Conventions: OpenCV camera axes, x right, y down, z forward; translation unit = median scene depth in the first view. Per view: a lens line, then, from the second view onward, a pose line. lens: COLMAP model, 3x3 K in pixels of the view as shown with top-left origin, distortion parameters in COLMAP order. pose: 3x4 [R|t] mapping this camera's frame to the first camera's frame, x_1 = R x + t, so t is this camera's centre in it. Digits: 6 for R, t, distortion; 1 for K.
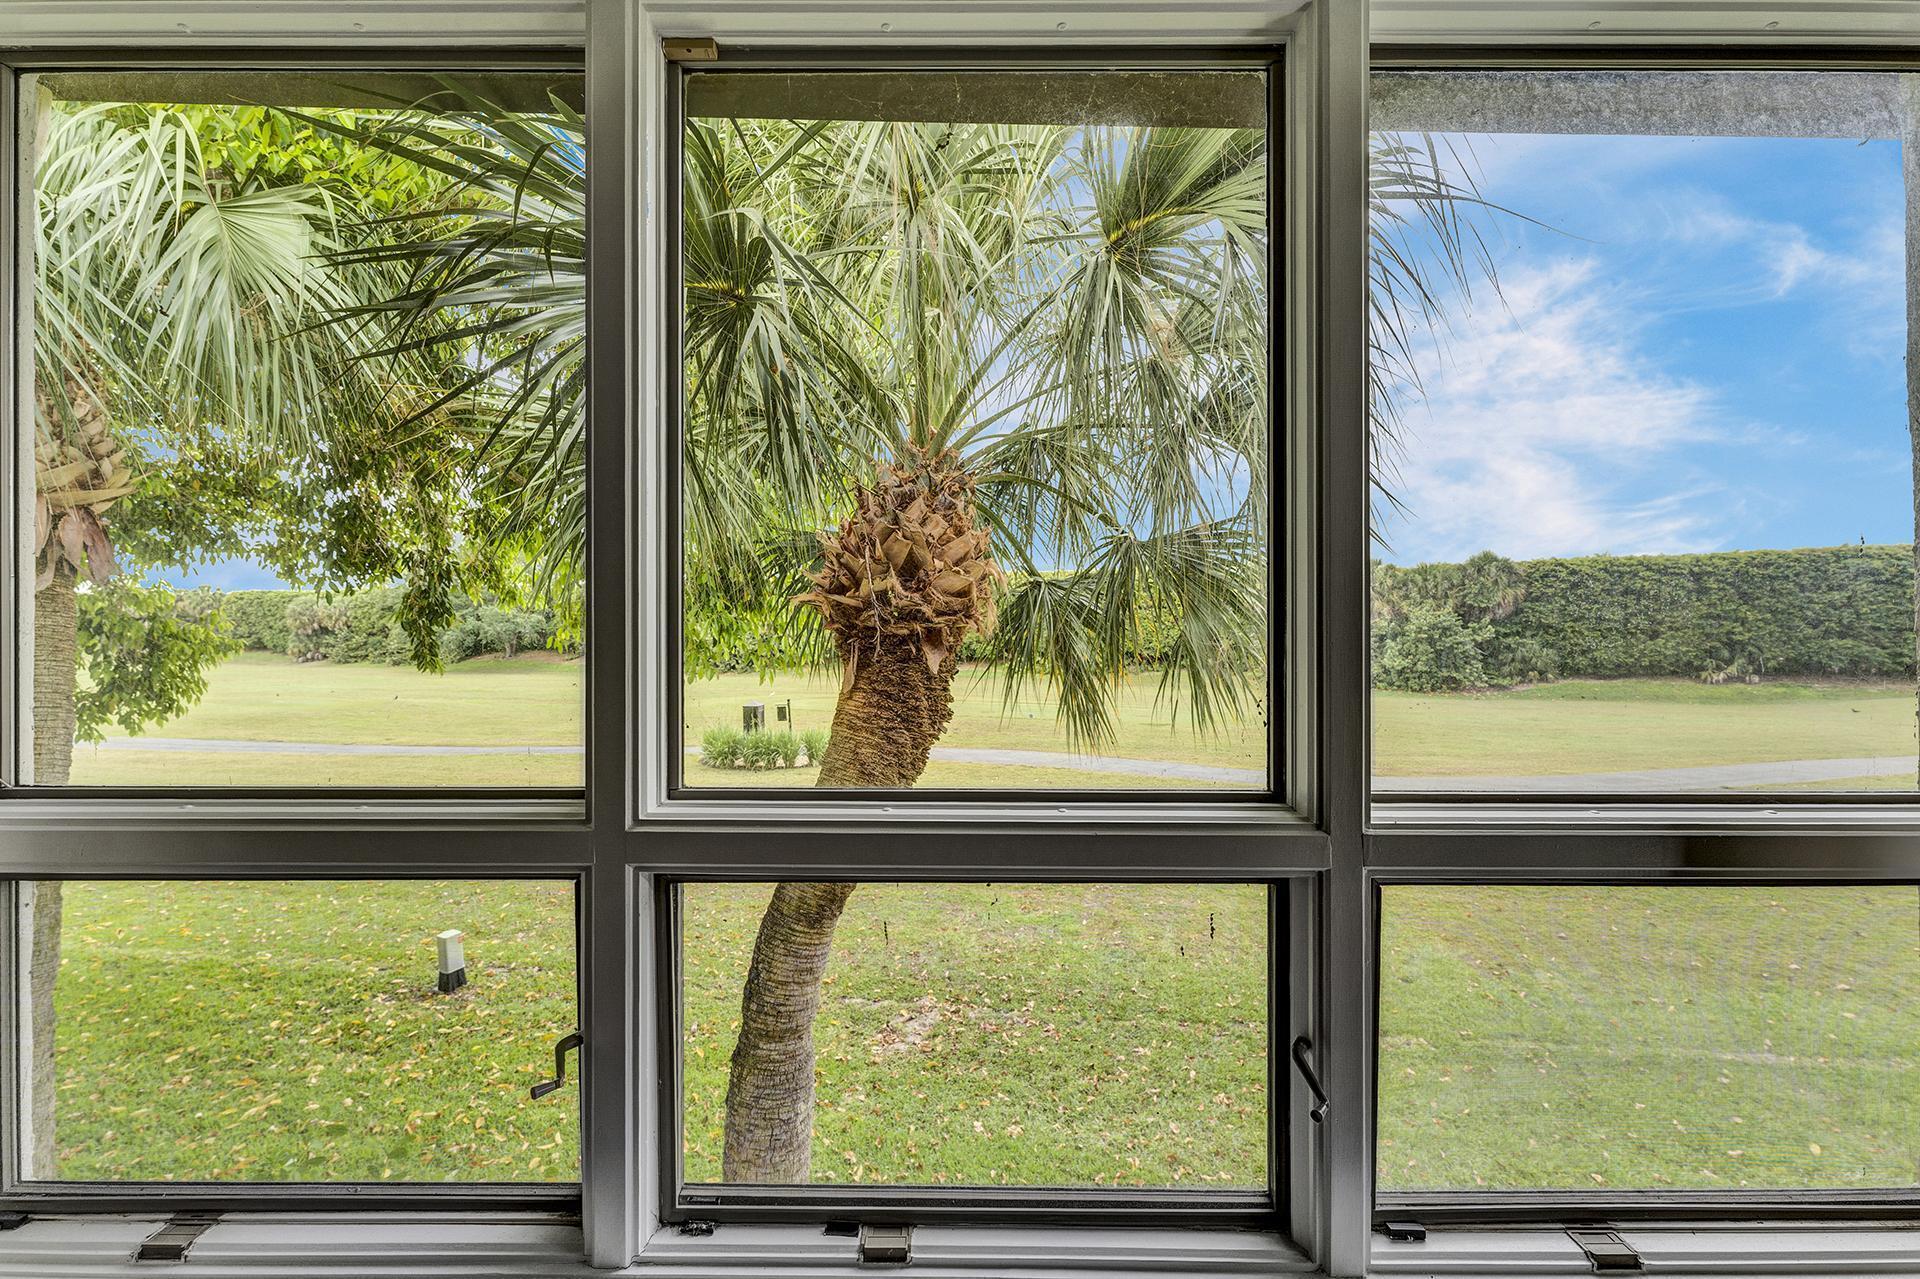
lens RADIAL K [[776.2, 0, 960.0], [0, 776.2, 639.5], [0, 0, 1]] dist [0.021641, -0.000019]
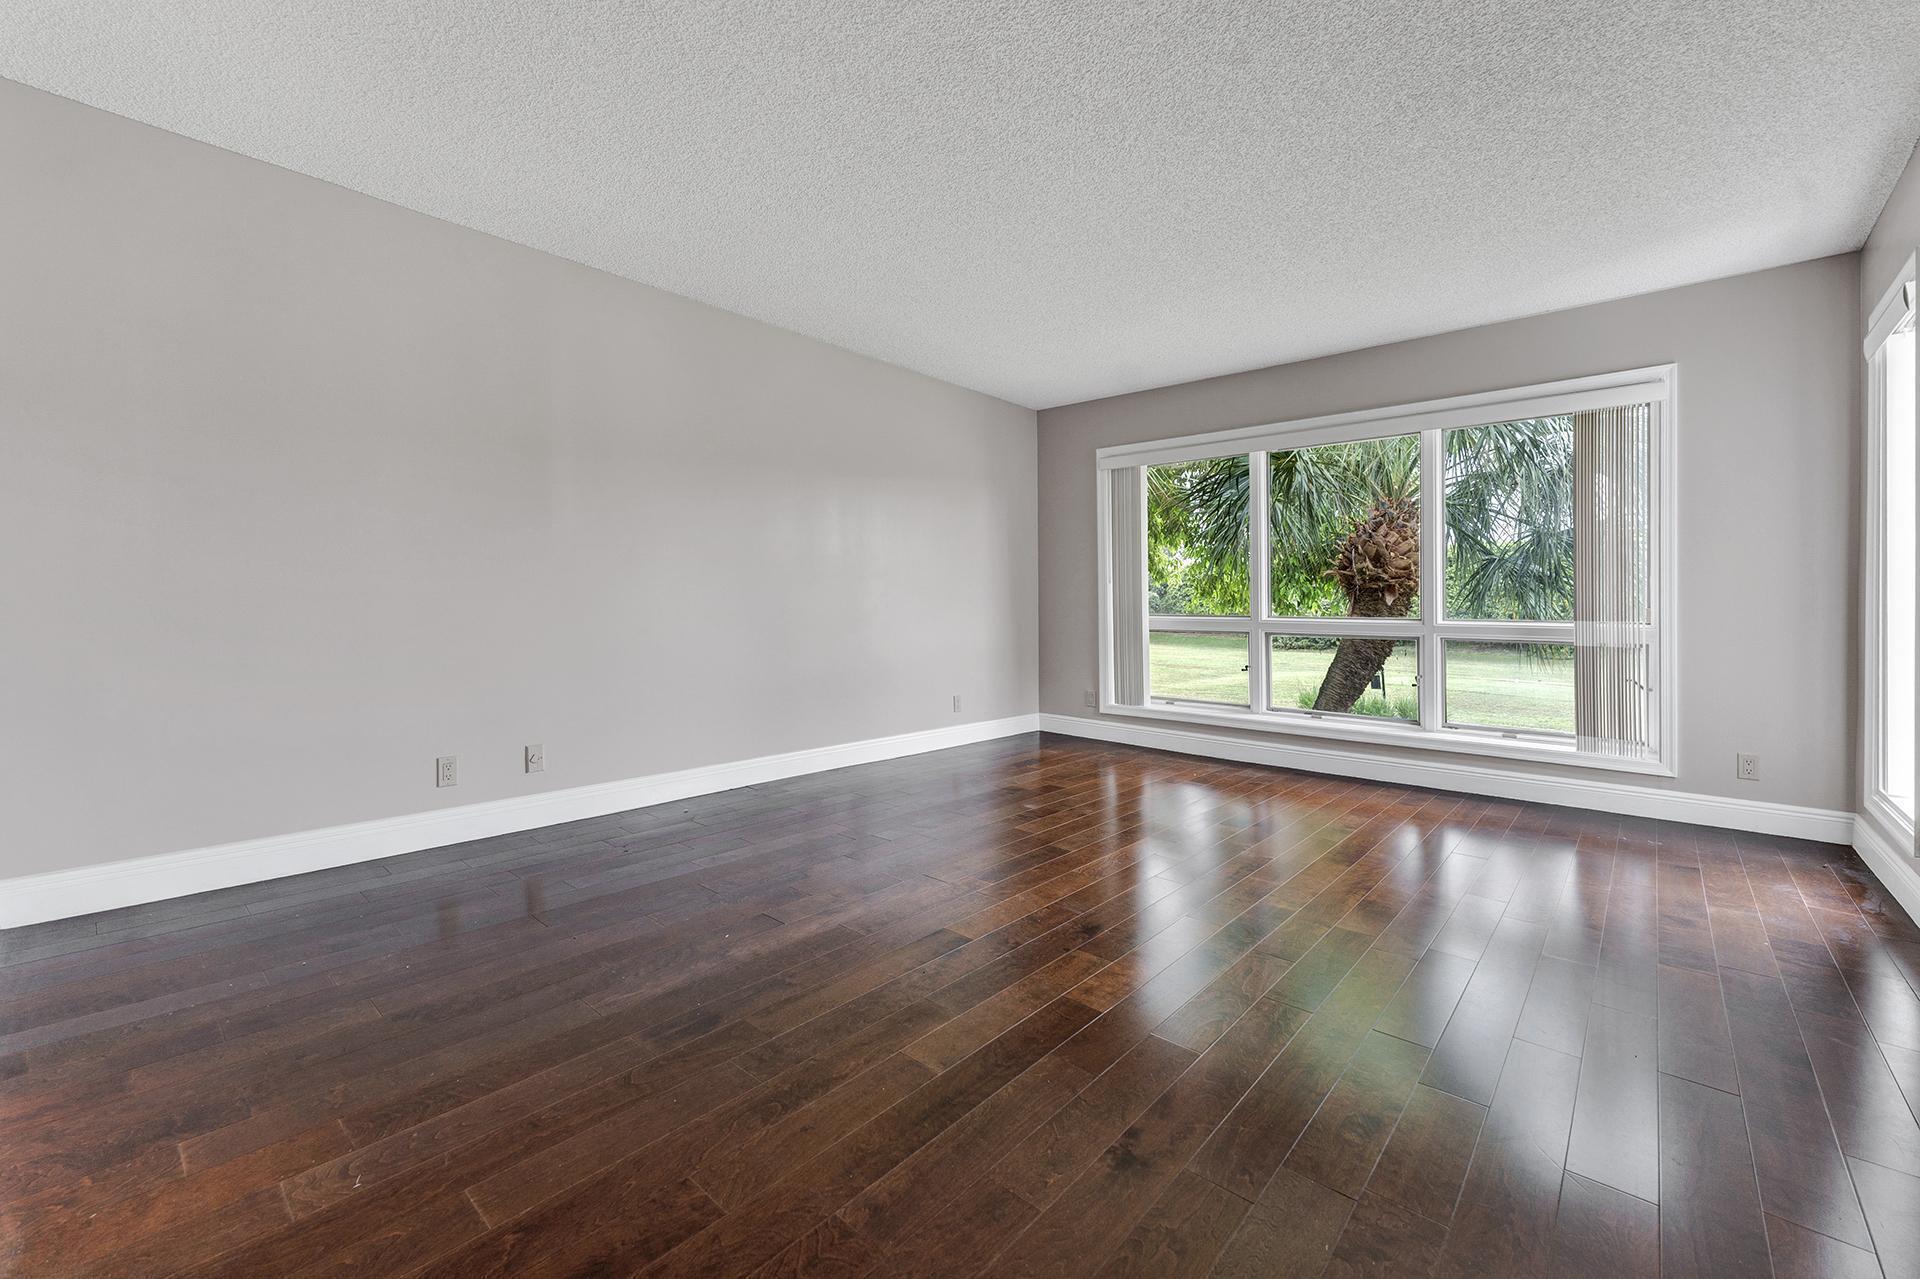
lens RADIAL K [[776.2, 0, 960.0], [0, 776.2, 639.5], [0, 0, 1]] dist [0.021641, -0.000019]
pose [[0.738846, 0.026929, -0.673336, 0.352019], [-0.005723, 0.999416, 0.033690, 0.045756], [0.673850, -0.021039, 0.738568, -0.902982]]
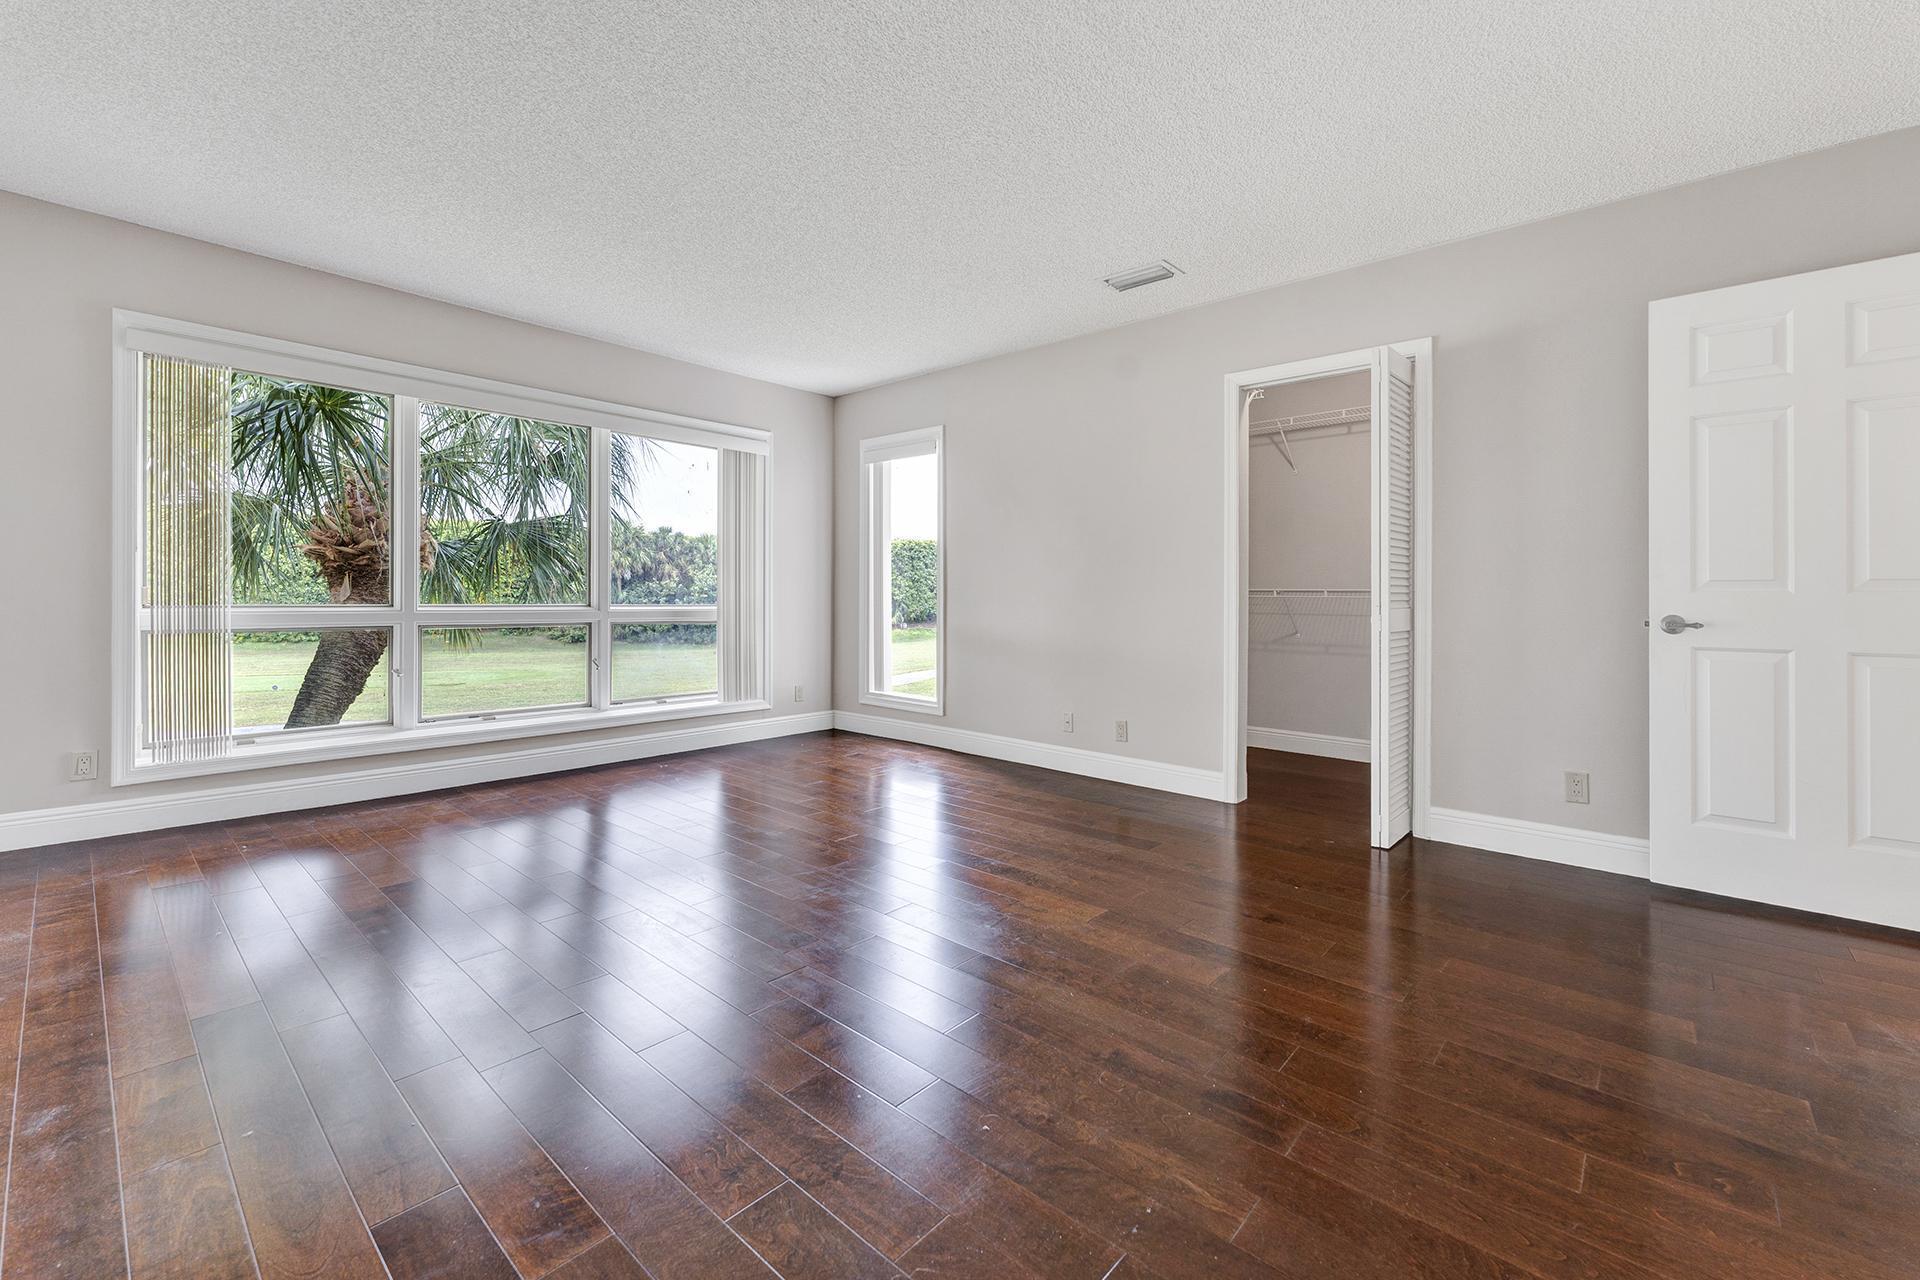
lens RADIAL K [[800.2, 0, 963.0], [0, 800.2, 599.9], [0, 0, 1]] dist [-0.002736, -0.000267]
pose [[0.669316, 0.000551, 0.742977, -0.359732], [0.001596, 0.999996, -0.002179, 0.046420], [-0.742976, 0.002644, 0.669313, -0.840481]]
